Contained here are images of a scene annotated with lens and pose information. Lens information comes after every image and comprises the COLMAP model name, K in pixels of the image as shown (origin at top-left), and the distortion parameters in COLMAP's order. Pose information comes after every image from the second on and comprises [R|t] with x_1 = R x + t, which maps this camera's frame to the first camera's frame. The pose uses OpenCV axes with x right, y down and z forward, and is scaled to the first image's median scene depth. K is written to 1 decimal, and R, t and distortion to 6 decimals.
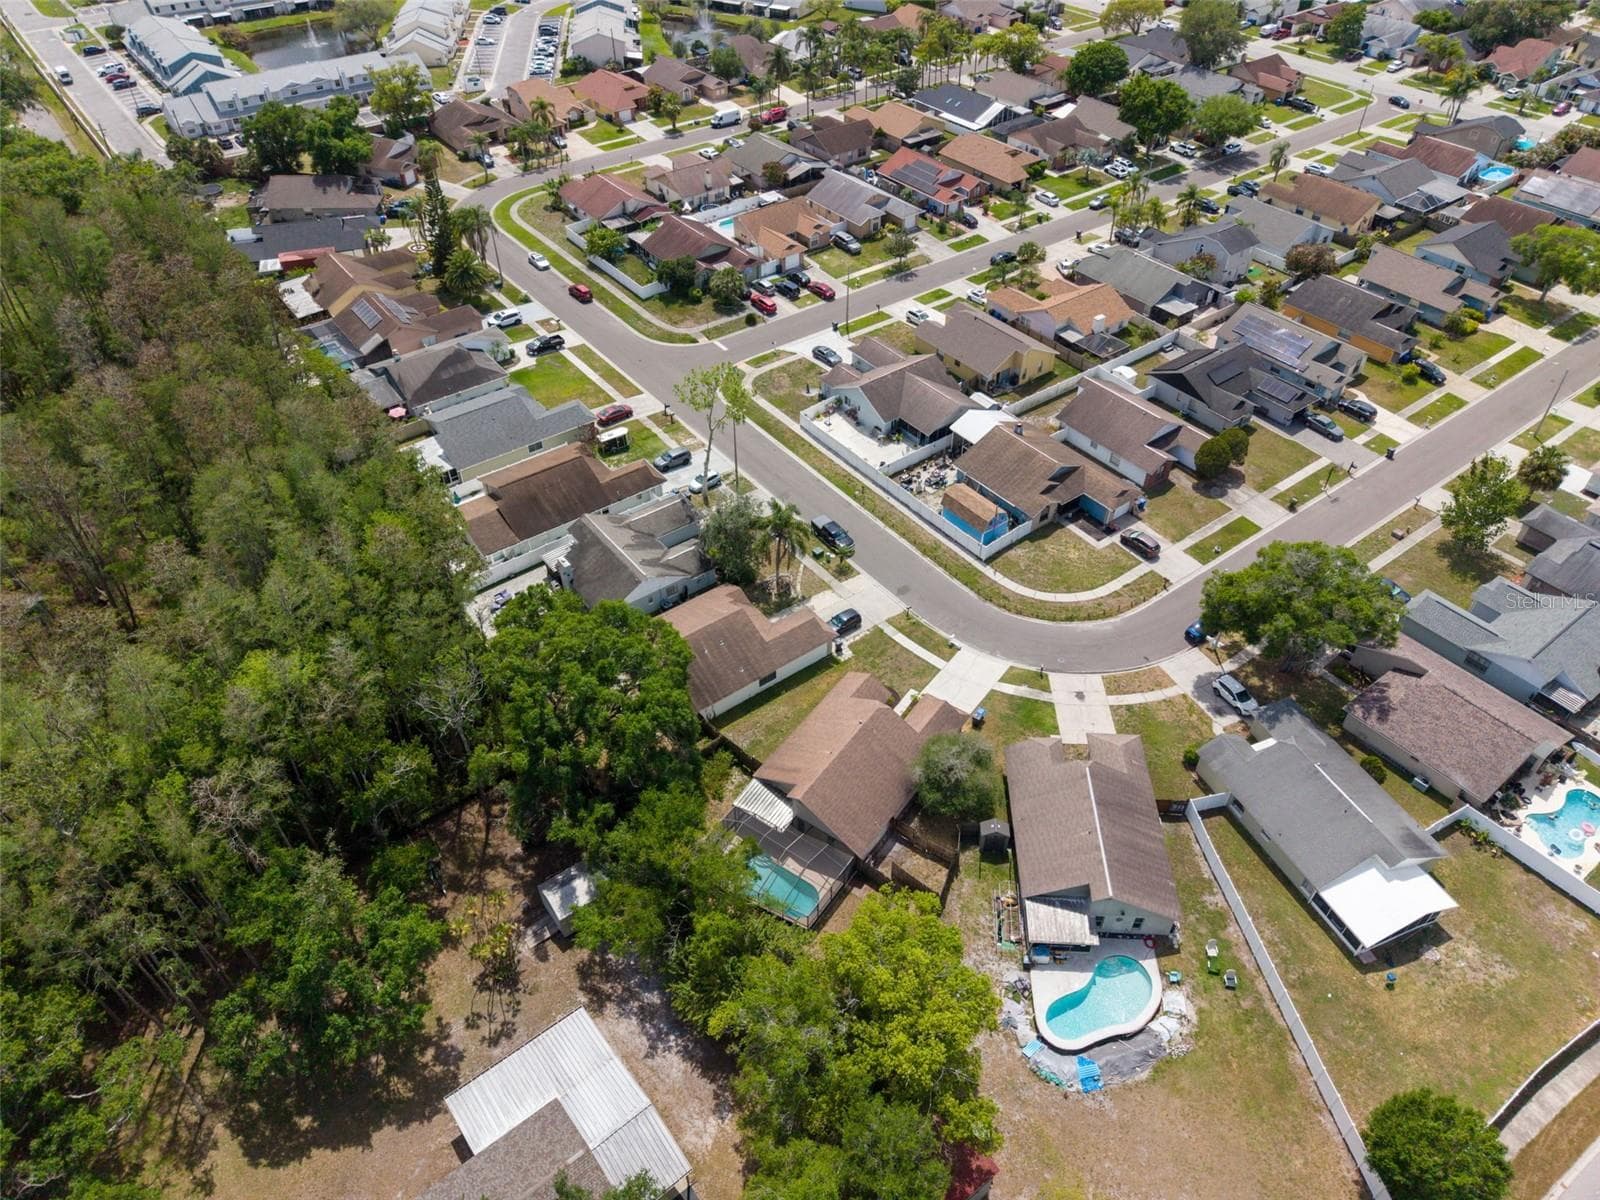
lens RADIAL K [[1072.2, 0, 800.0], [0, 1072.2, 600.0], [0, 0, 1]] dist [0.030347, -0.028266]
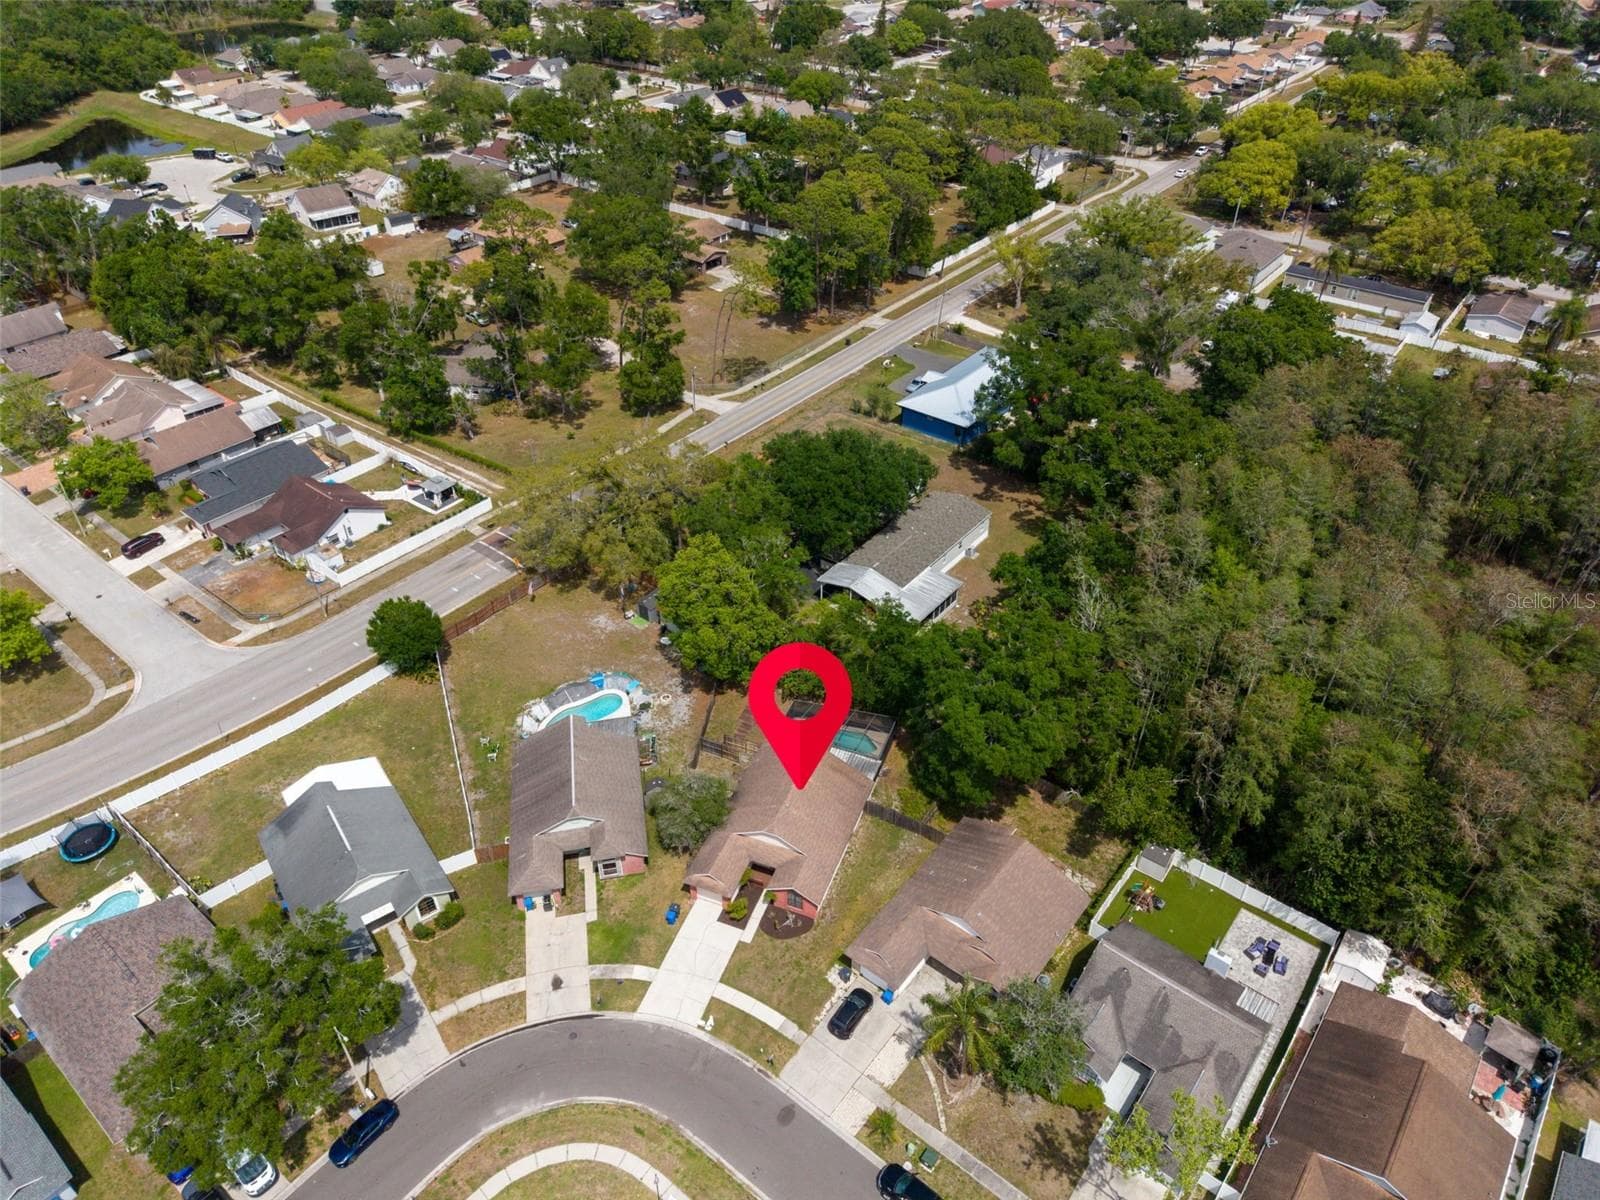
lens RADIAL K [[1072.2, 0, 800.0], [0, 1072.2, 600.0], [0, 0, 1]] dist [0.030347, -0.028266]
pose [[-0.969815, 0.150628, -0.191757, 0.153268], [-0.160203, 0.199270, 0.966761, -0.668374], [0.183833, 0.968299, -0.169124, 0.709627]]
